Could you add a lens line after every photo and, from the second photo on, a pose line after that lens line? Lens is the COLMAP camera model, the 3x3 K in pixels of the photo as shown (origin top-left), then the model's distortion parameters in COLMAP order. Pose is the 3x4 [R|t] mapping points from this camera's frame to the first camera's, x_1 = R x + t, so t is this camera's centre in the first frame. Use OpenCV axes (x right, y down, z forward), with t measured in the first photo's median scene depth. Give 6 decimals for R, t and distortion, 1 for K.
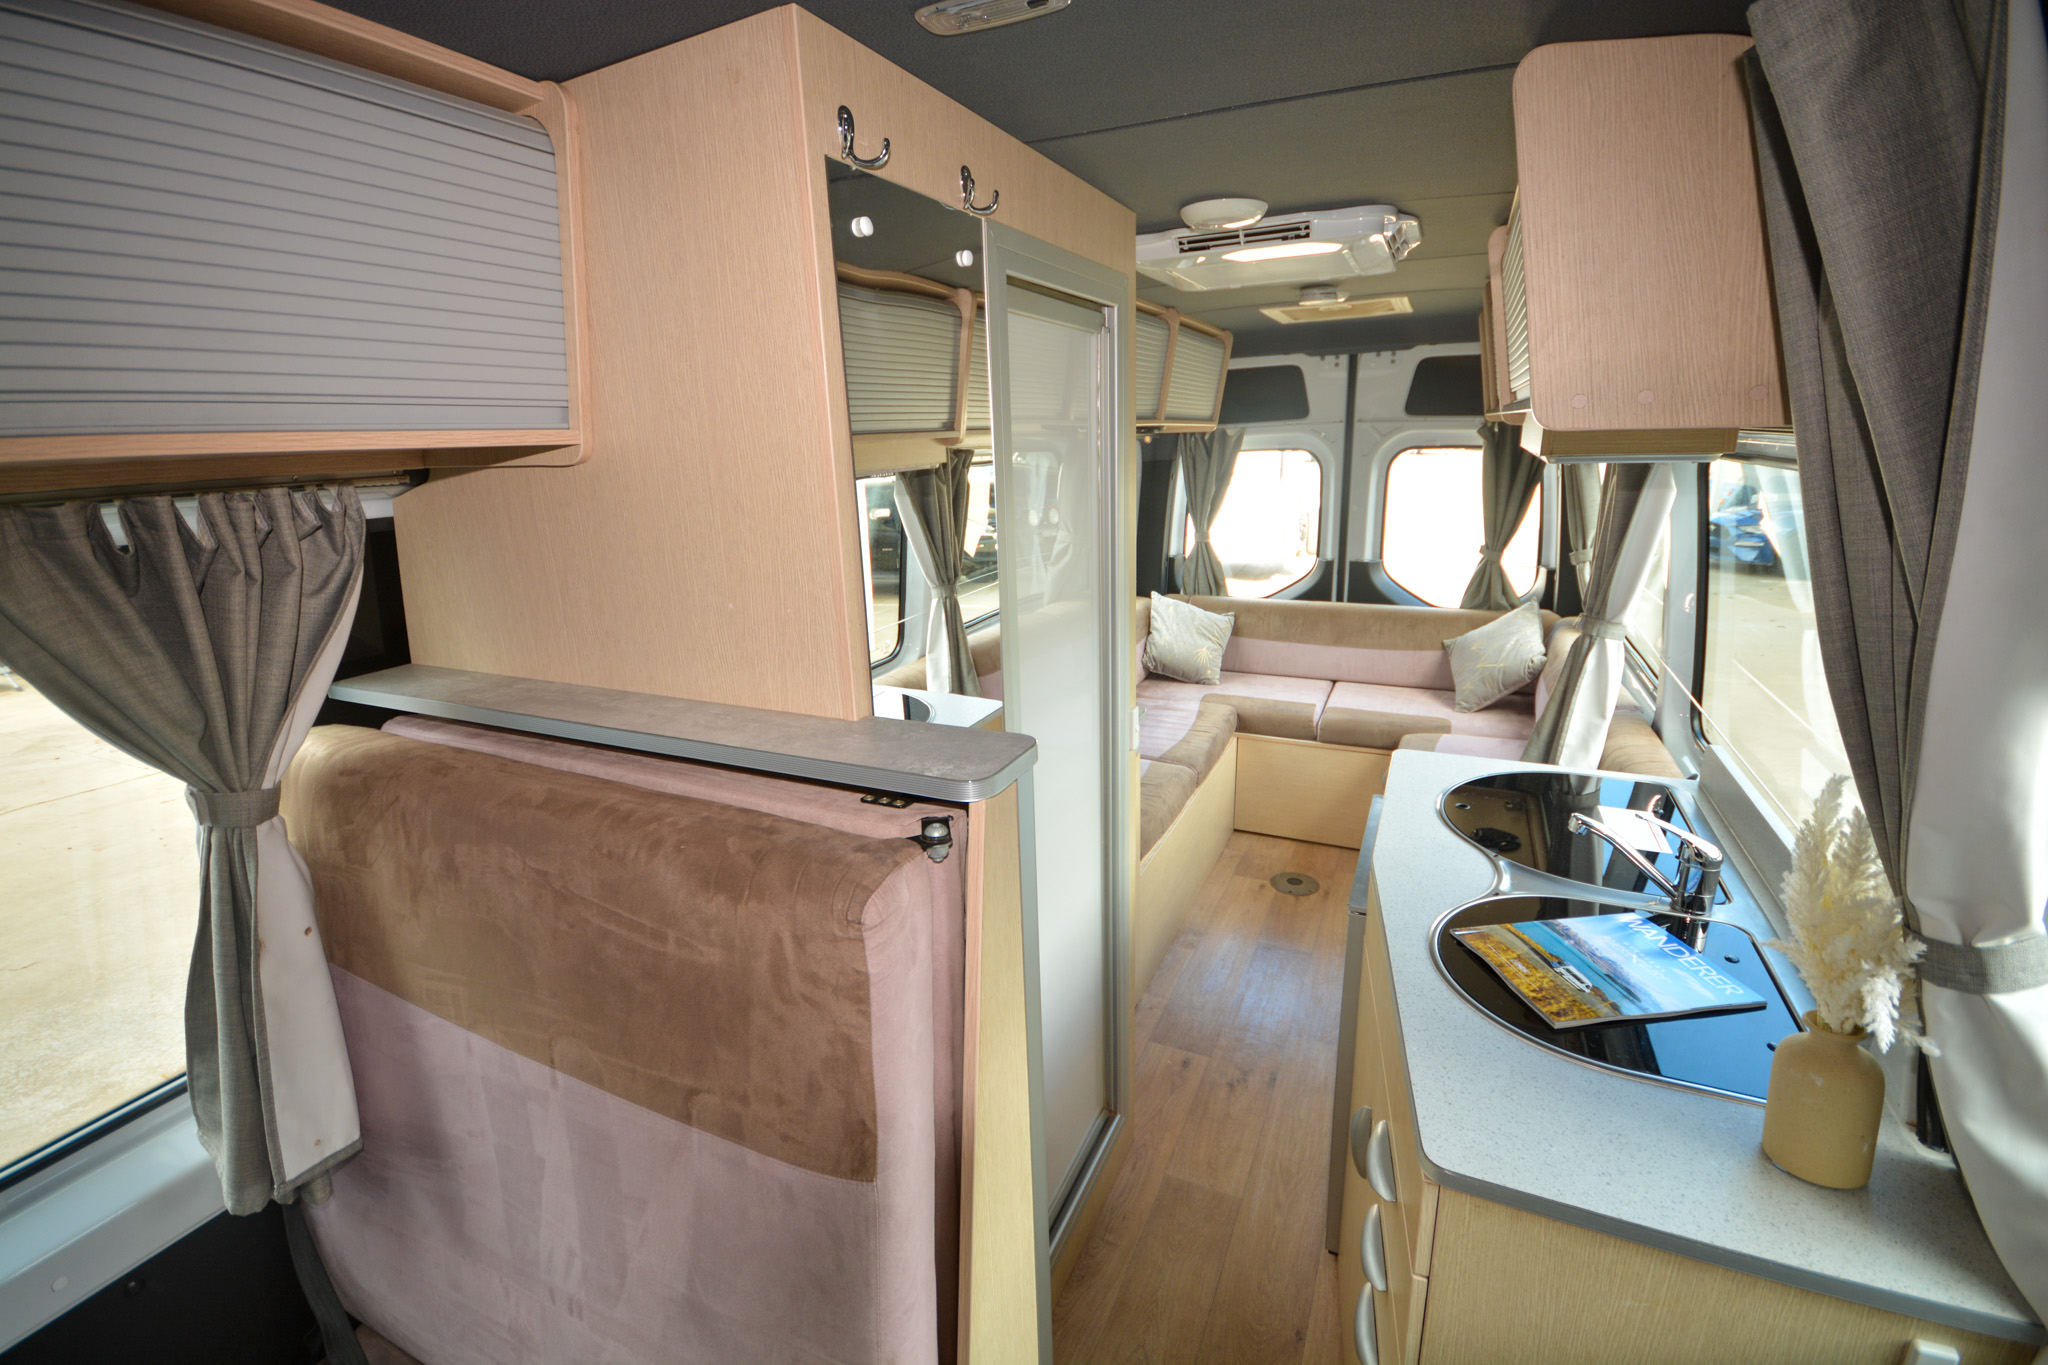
lens RADIAL K [[897.0, 0, 1021.2], [0, 897.0, 686.1], [0, 0, 1]] dist [0.013635, -0.015386]
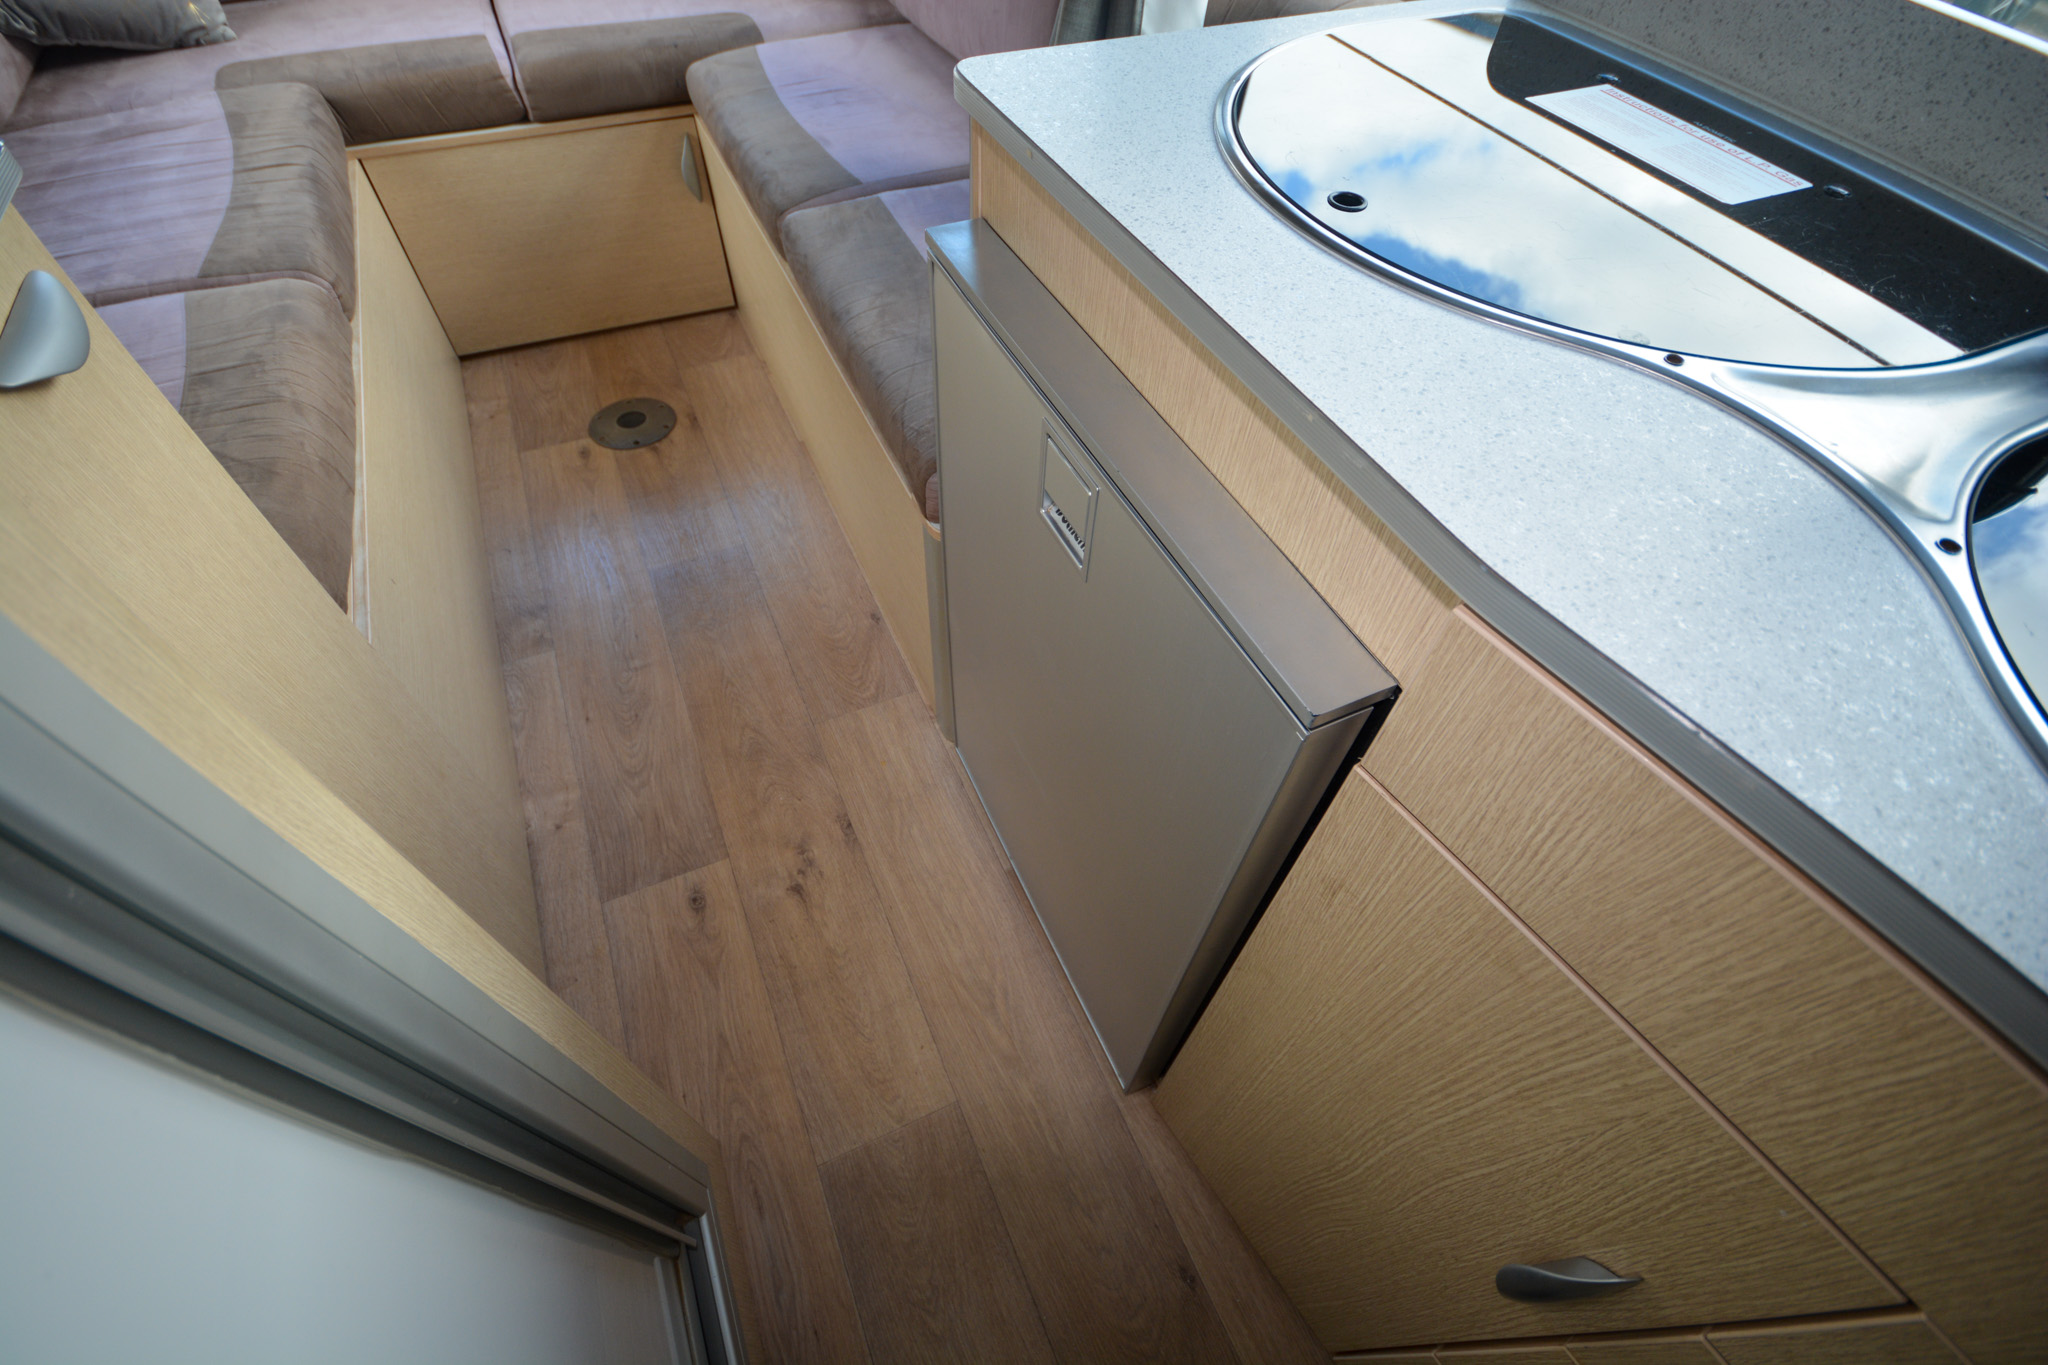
lens RADIAL K [[897.0, 0, 1018.1], [0, 897.0, 686.4], [0, 0, 1]] dist [0.013635, -0.015386]
pose [[0.645342, -0.571798, 0.506538, 0.087212], [0.159943, 0.749545, 0.642340, 0.022104], [-0.746962, -0.333512, 0.575168, 0.474234]]
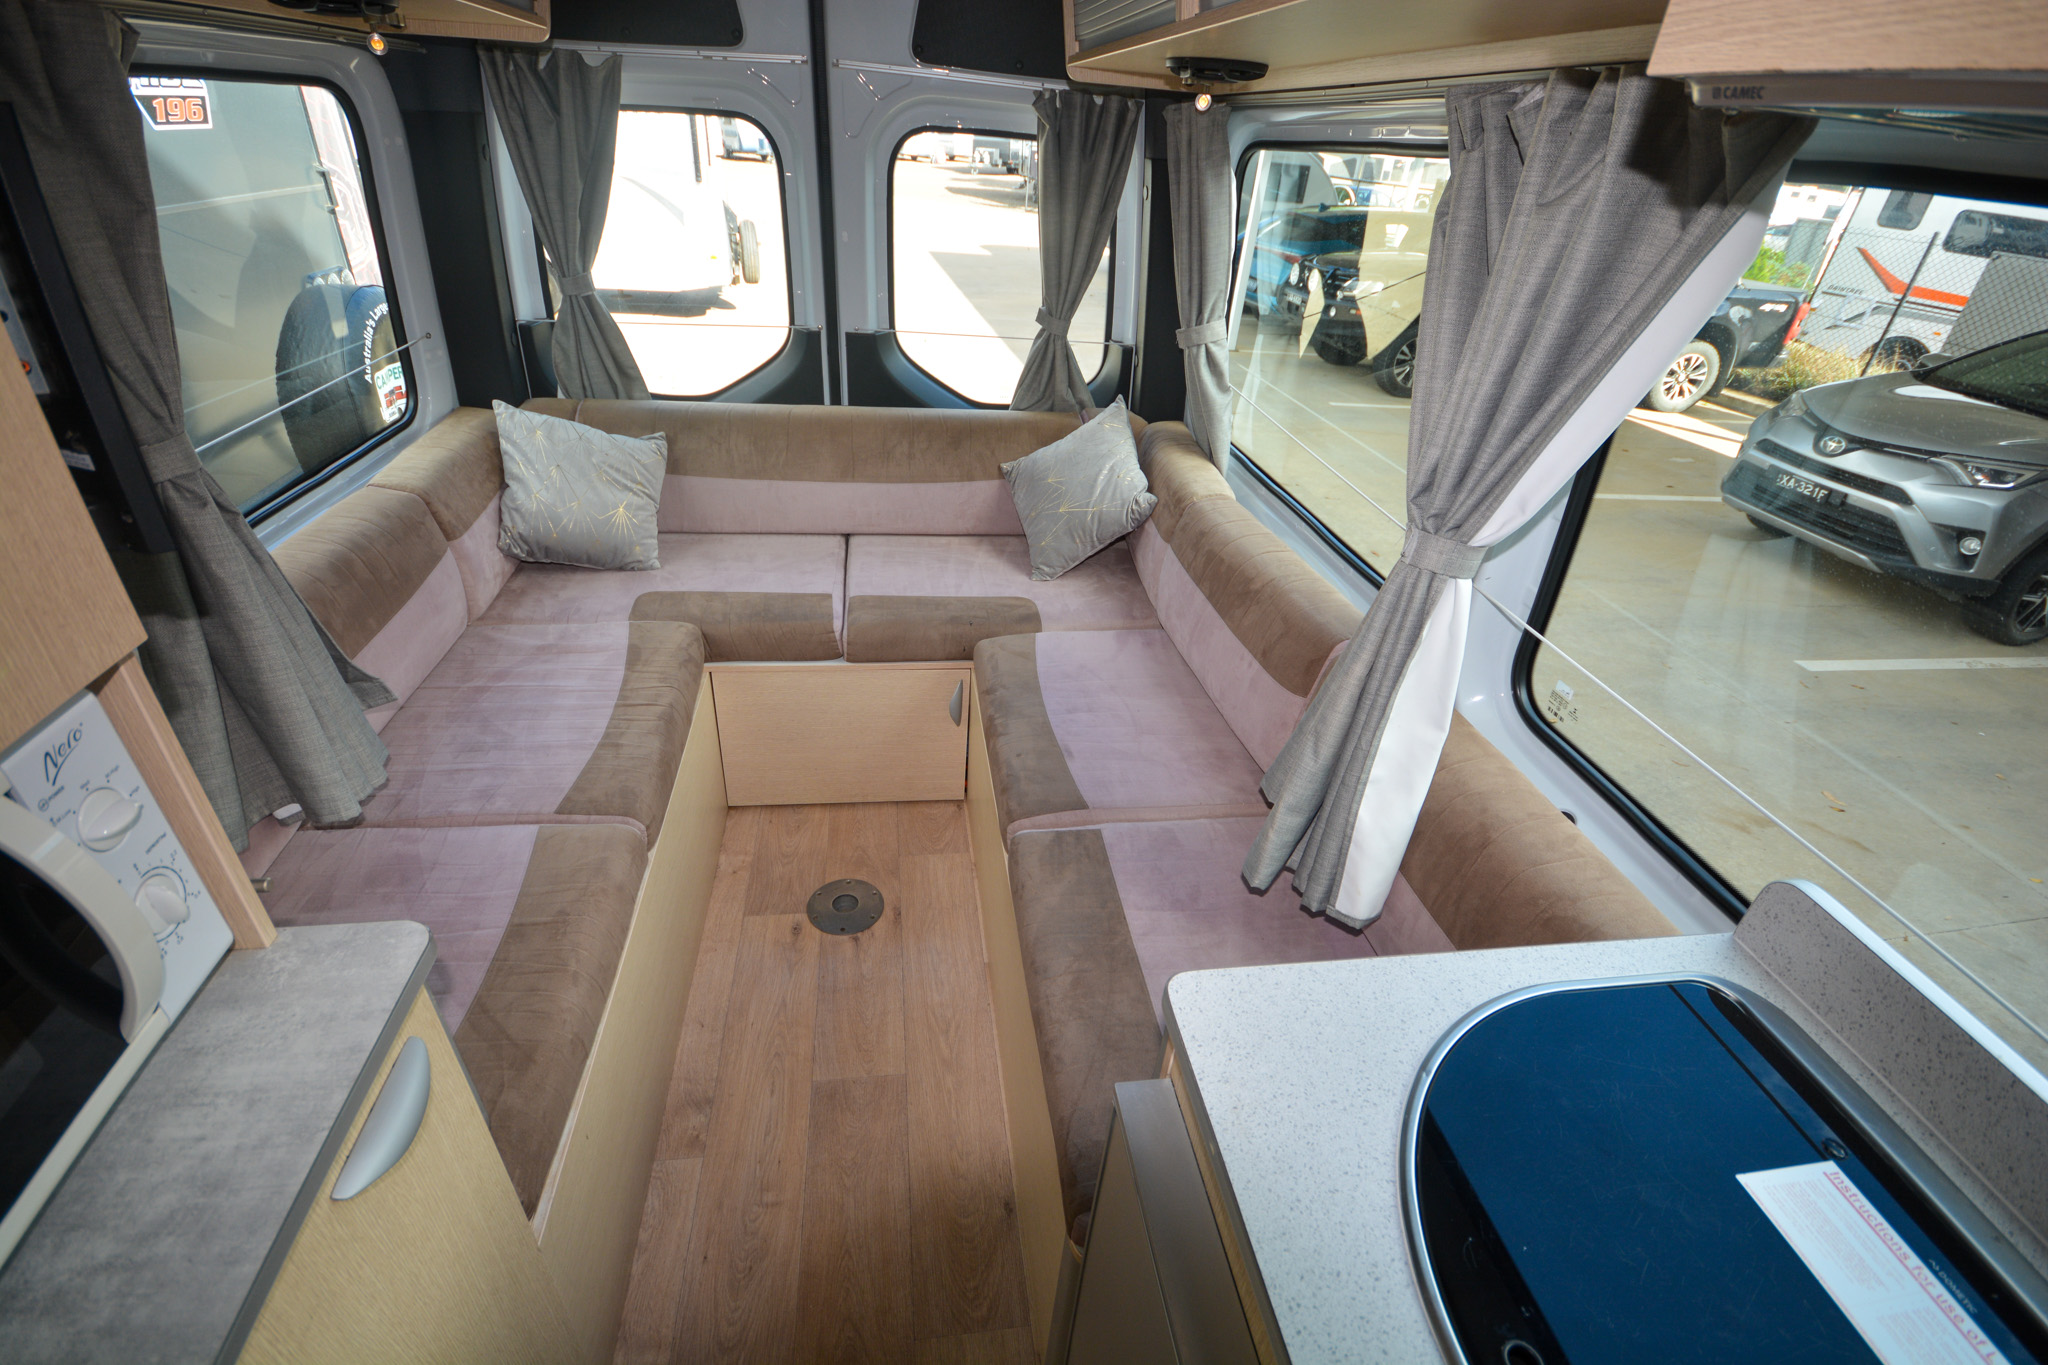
lens RADIAL K [[897.0, 0, 1020.7], [0, 897.0, 677.7], [0, 0, 1]] dist [0.013635, -0.015386]
pose [[0.833178, -0.214743, 0.509608, 0.132246], [0.064513, 0.952976, 0.296099, -0.113012], [-0.549229, -0.213827, 0.807852, 0.501332]]
